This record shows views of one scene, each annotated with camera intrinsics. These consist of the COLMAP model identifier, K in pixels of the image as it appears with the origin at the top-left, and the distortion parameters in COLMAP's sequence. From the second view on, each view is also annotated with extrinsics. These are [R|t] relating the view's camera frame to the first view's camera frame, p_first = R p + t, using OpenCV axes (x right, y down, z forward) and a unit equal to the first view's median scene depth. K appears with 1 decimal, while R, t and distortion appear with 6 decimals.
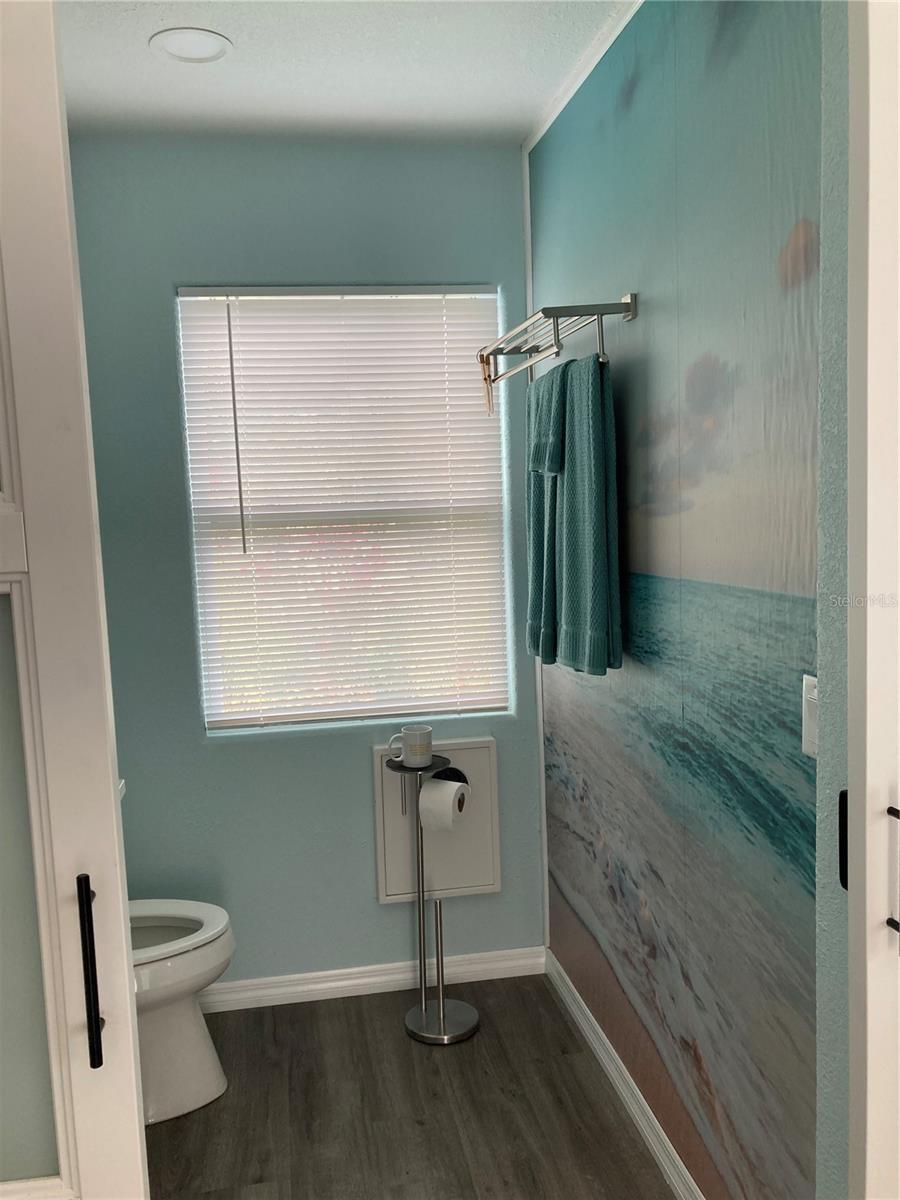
lens RADIAL K [[982.9, 0, 450.0], [0, 982.9, 600.0], [0, 0, 1]] dist [-0.008934, -0.004276]
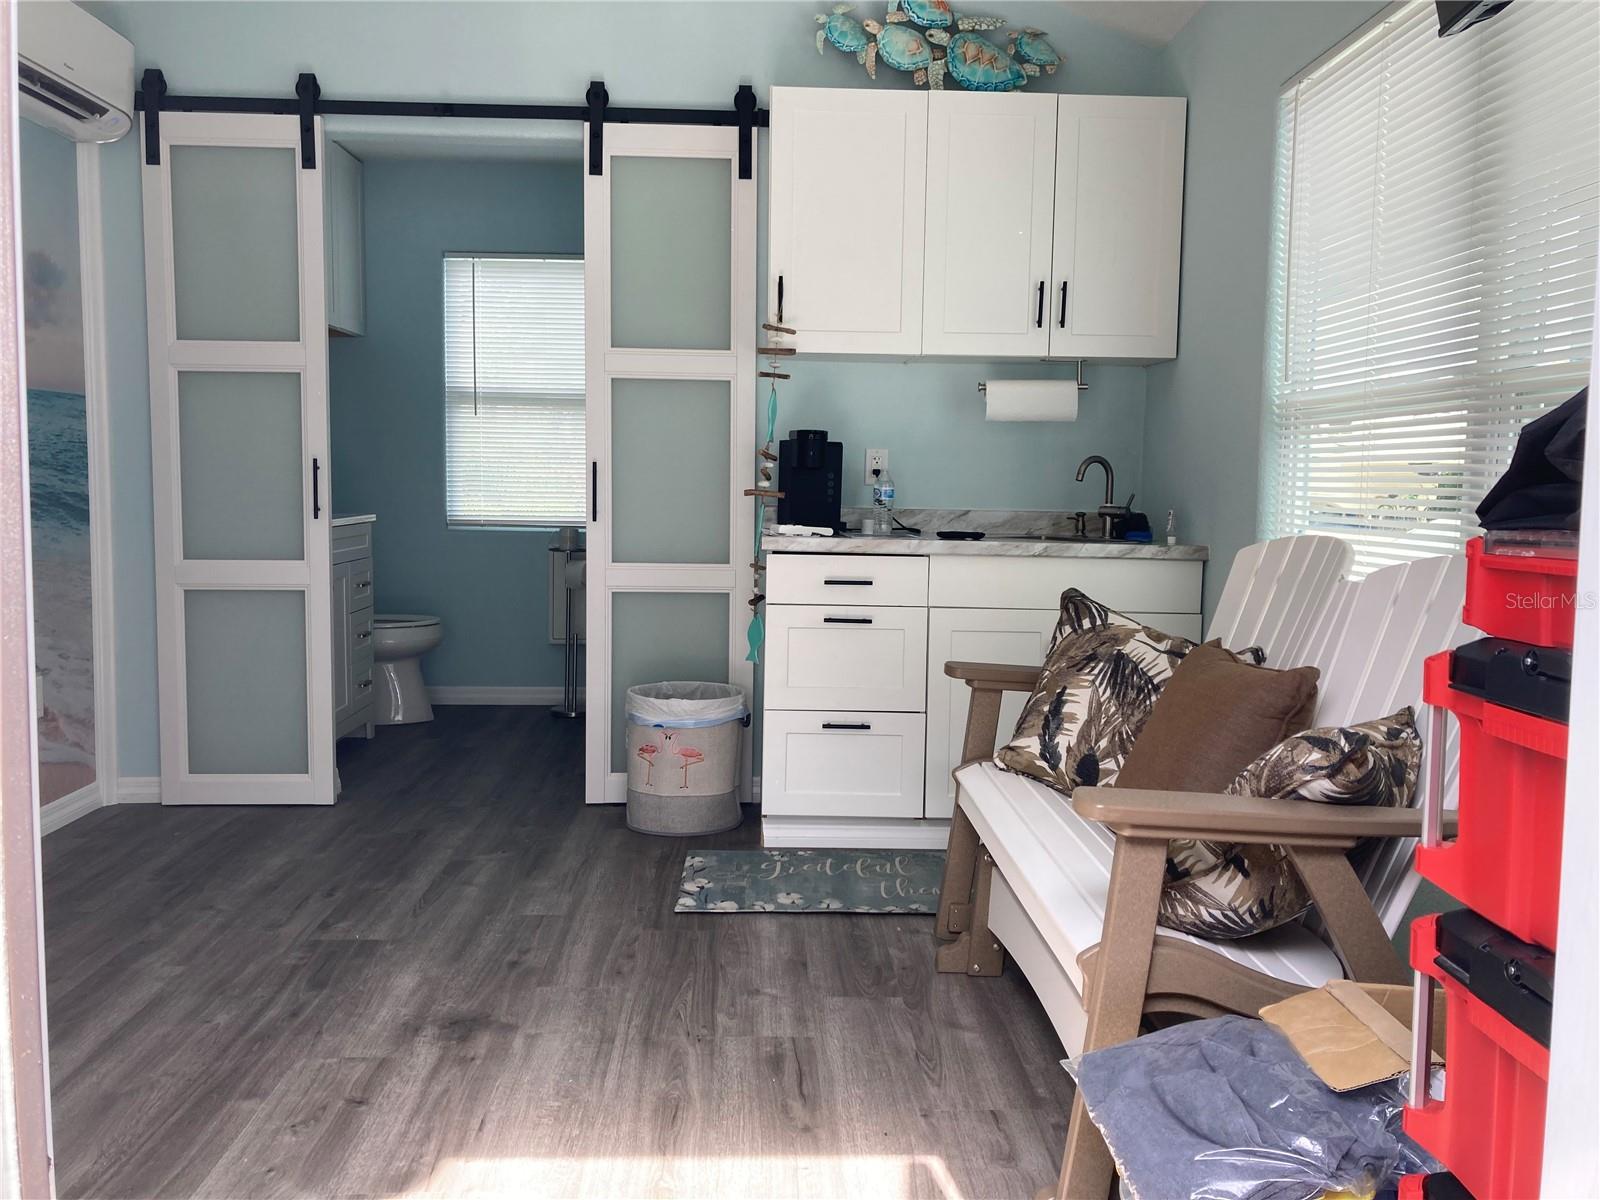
lens RADIAL K [[1310.5, 0, 800.0], [0, 1310.5, 600.0], [0, 0, 1]] dist [-0.008934, -0.004276]
pose [[0.988854, 0.062913, -0.134946, 0.619233], [-0.064863, 0.997843, -0.010099, 0.239049], [0.134019, 0.018740, 0.990802, -1.035738]]
